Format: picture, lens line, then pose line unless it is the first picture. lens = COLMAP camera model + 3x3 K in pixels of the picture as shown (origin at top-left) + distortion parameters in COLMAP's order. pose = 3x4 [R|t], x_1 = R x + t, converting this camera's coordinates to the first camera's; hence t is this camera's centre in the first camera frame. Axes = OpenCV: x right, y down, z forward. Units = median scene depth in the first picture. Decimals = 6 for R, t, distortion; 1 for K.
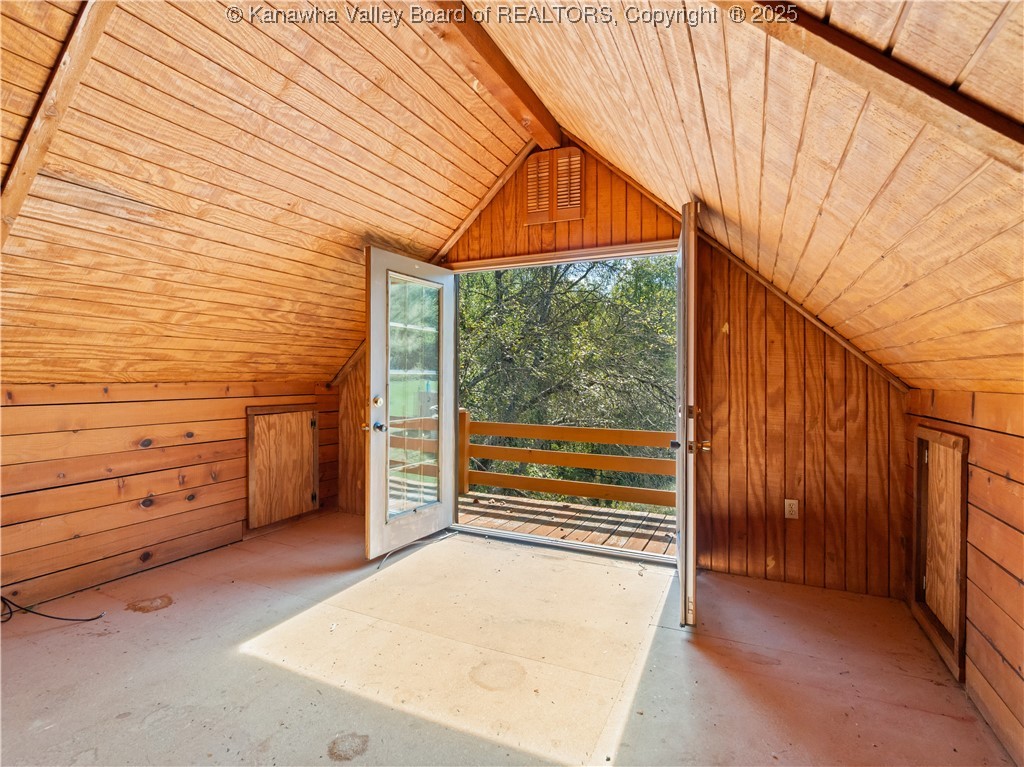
lens RADIAL K [[509.2, 0, 511.3], [0, 509.2, 378.5], [0, 0, 1]] dist [-0.000112, -0.000272]
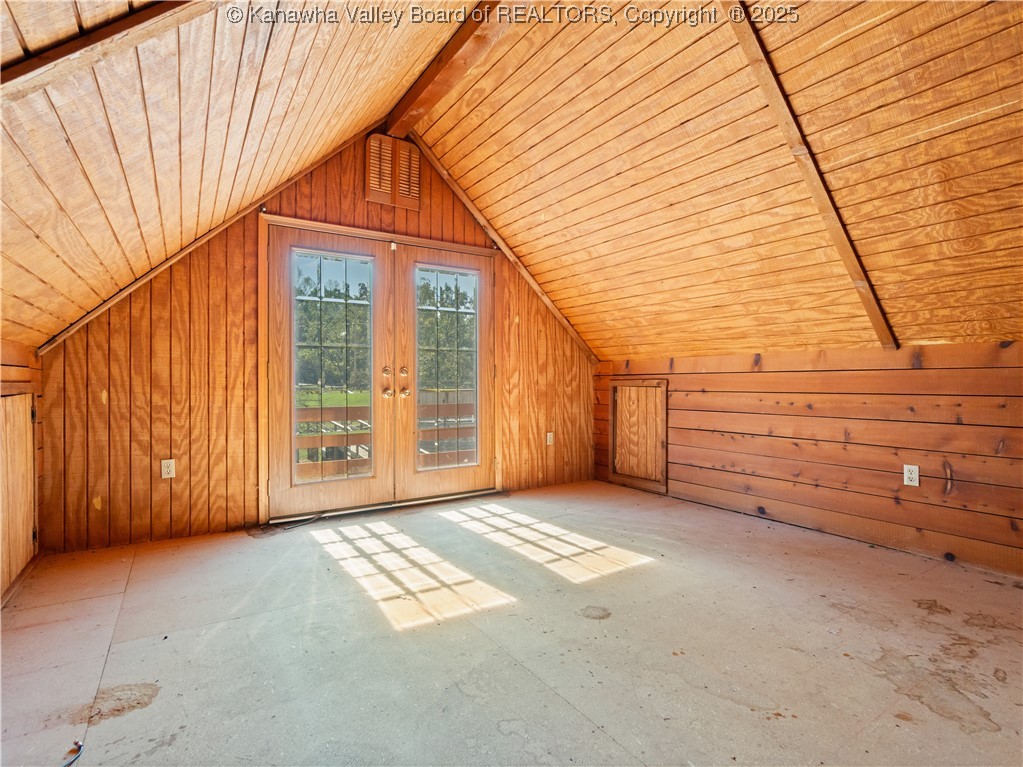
lens RADIAL K [[508.7, 0, 508.9], [0, 508.7, 380.0], [0, 0, 1]] dist [-0.000112, -0.000272]
pose [[0.530721, -0.007109, 0.847517, -0.802221], [0.007059, 0.999967, 0.003968, 0.065139], [-0.847517, 0.003877, 0.530754, 0.261466]]
